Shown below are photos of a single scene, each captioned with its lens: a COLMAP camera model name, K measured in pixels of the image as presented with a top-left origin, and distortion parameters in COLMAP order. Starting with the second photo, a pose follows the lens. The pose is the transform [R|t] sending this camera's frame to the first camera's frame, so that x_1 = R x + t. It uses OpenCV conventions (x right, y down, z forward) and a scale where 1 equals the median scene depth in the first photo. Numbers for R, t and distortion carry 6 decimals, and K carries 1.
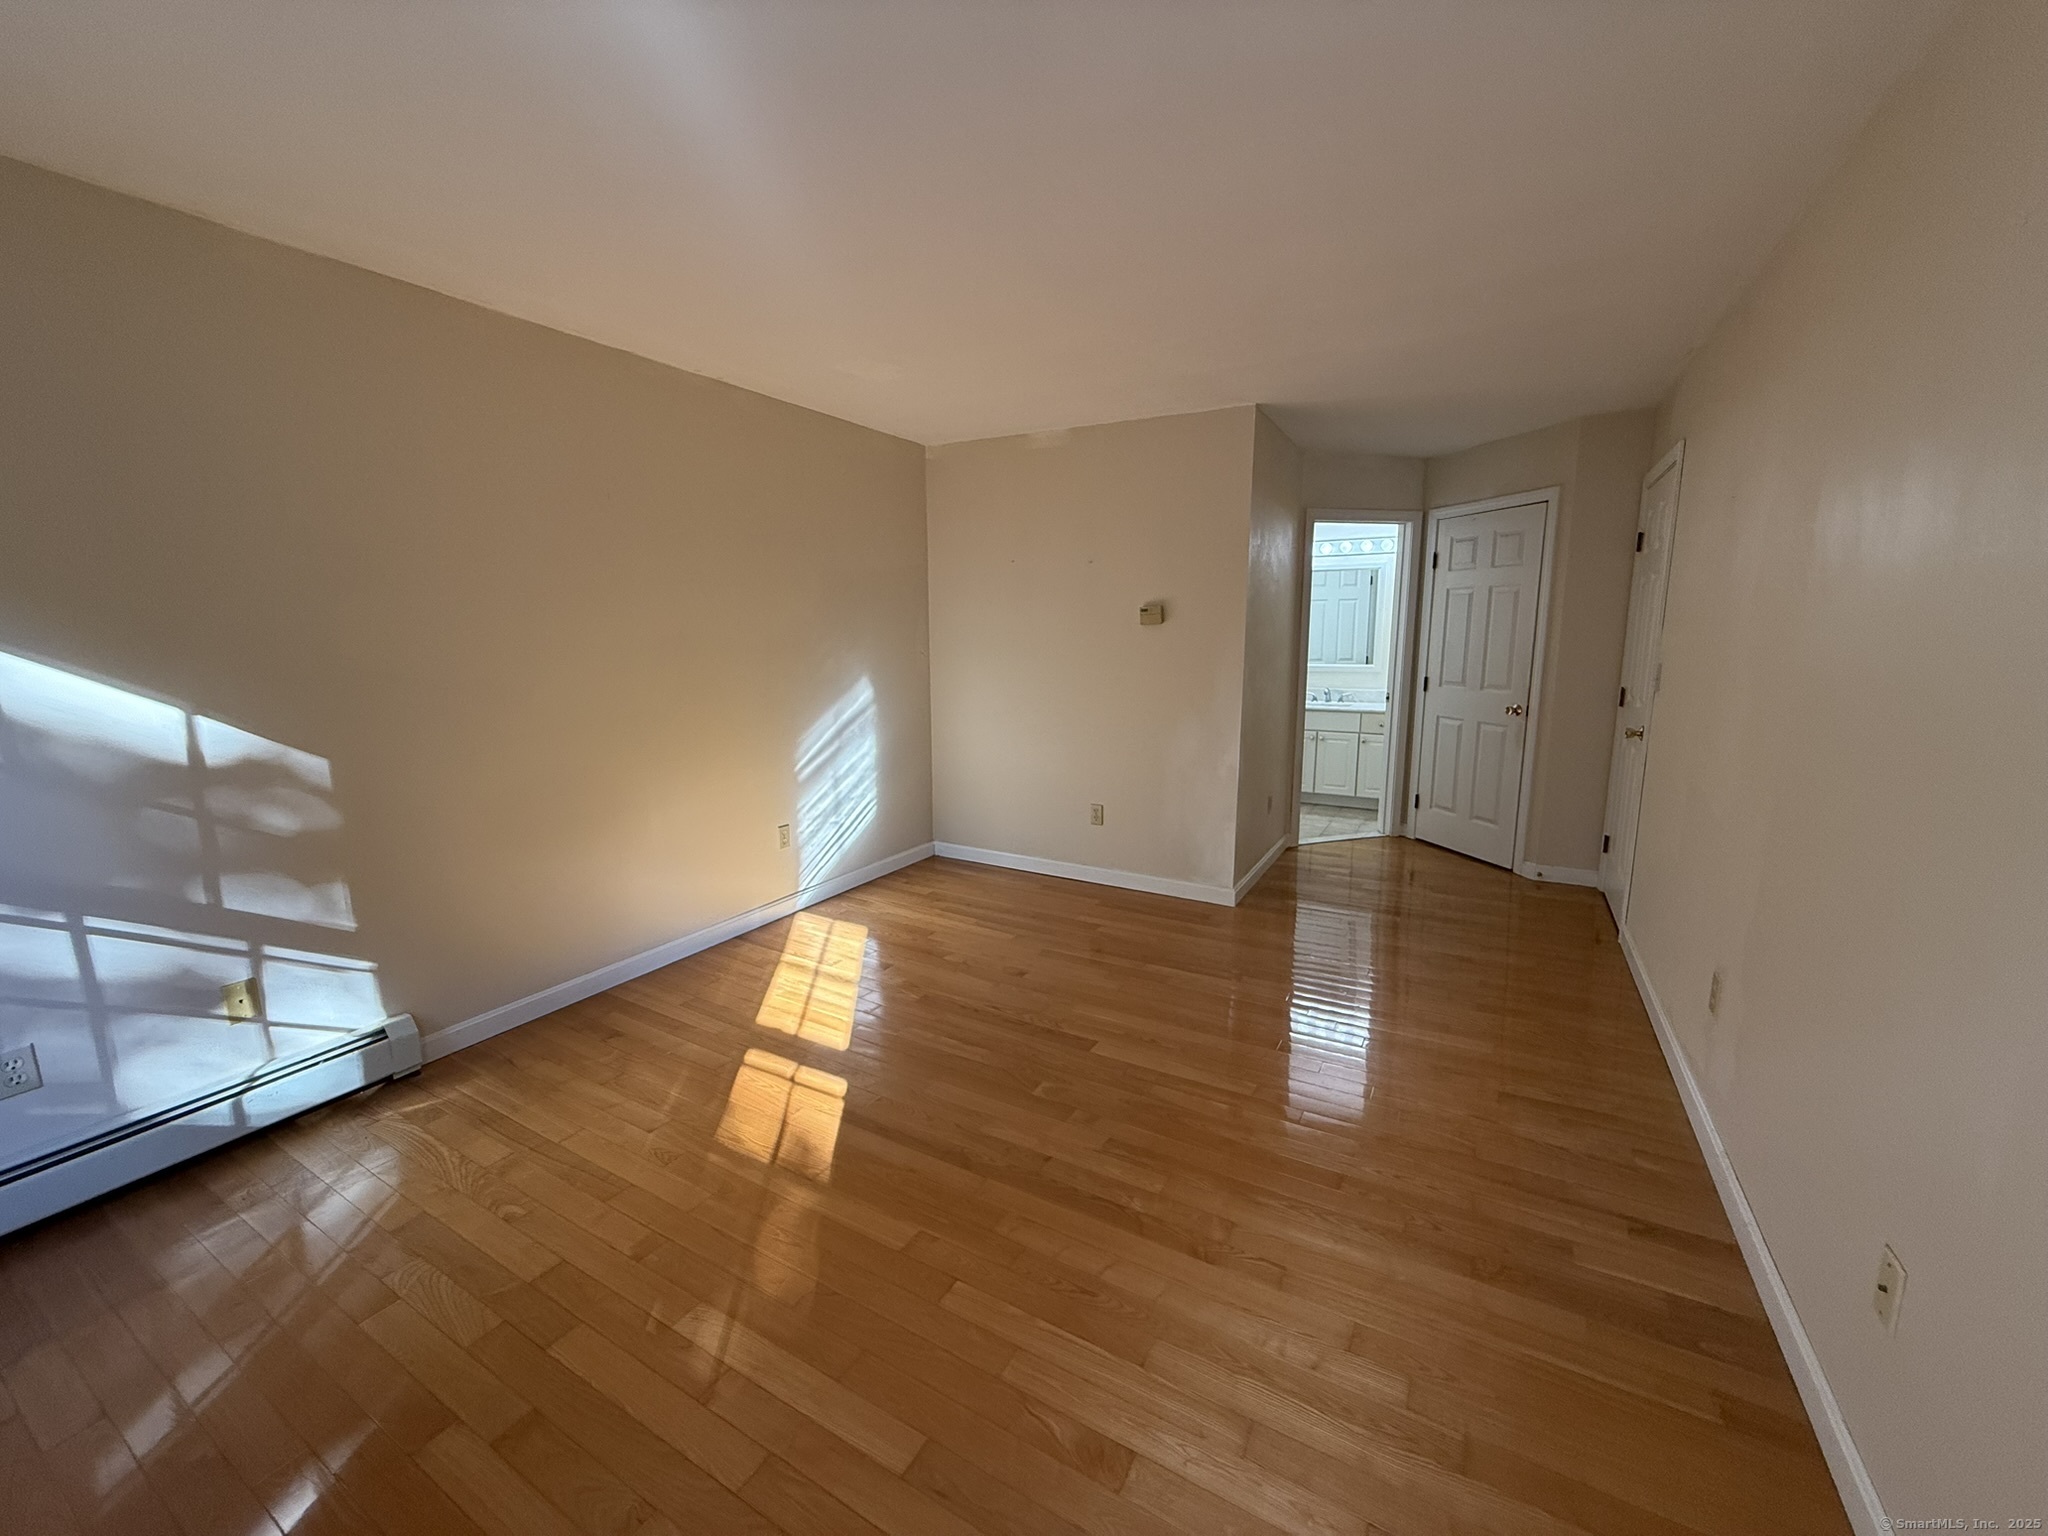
lens RADIAL K [[821.9, 0, 1026.1], [0, 821.9, 758.3], [0, 0, 1]] dist [-0.001904, -0.000146]
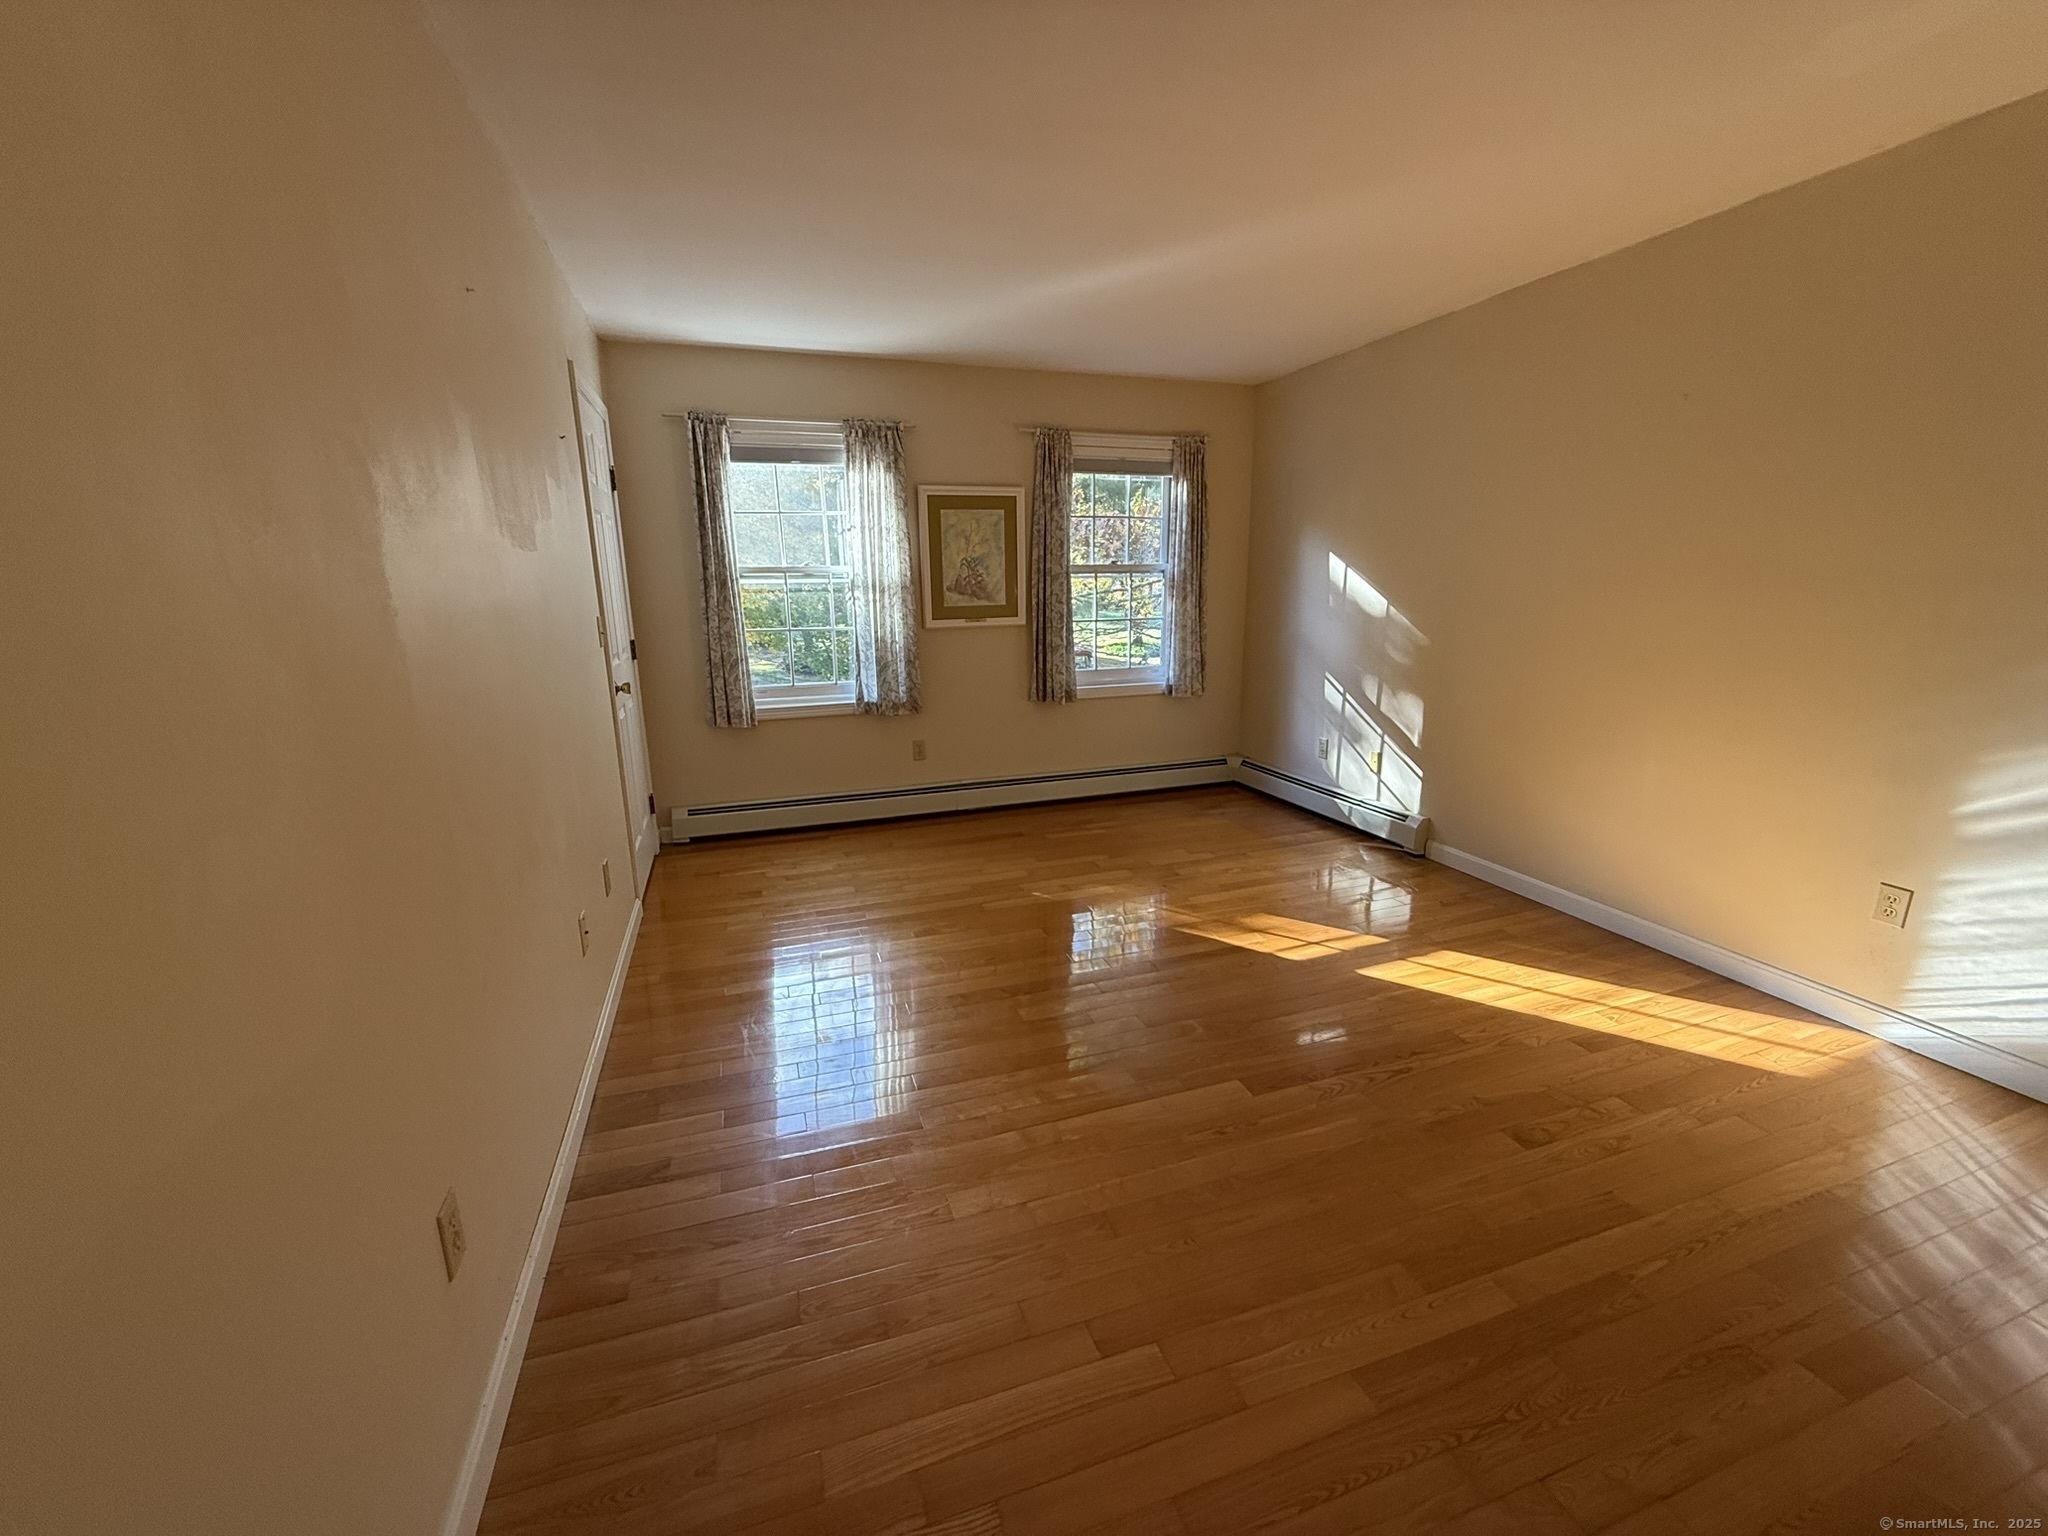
lens RADIAL K [[821.9, 0, 1025.0], [0, 821.9, 772.1], [0, 0, 1]] dist [-0.001904, -0.000146]
pose [[-0.664218, 0.183797, -0.724591, 0.735925], [-0.105877, 0.936401, 0.334579, -0.176189], [0.740003, 0.298951, -0.602515, 1.211103]]
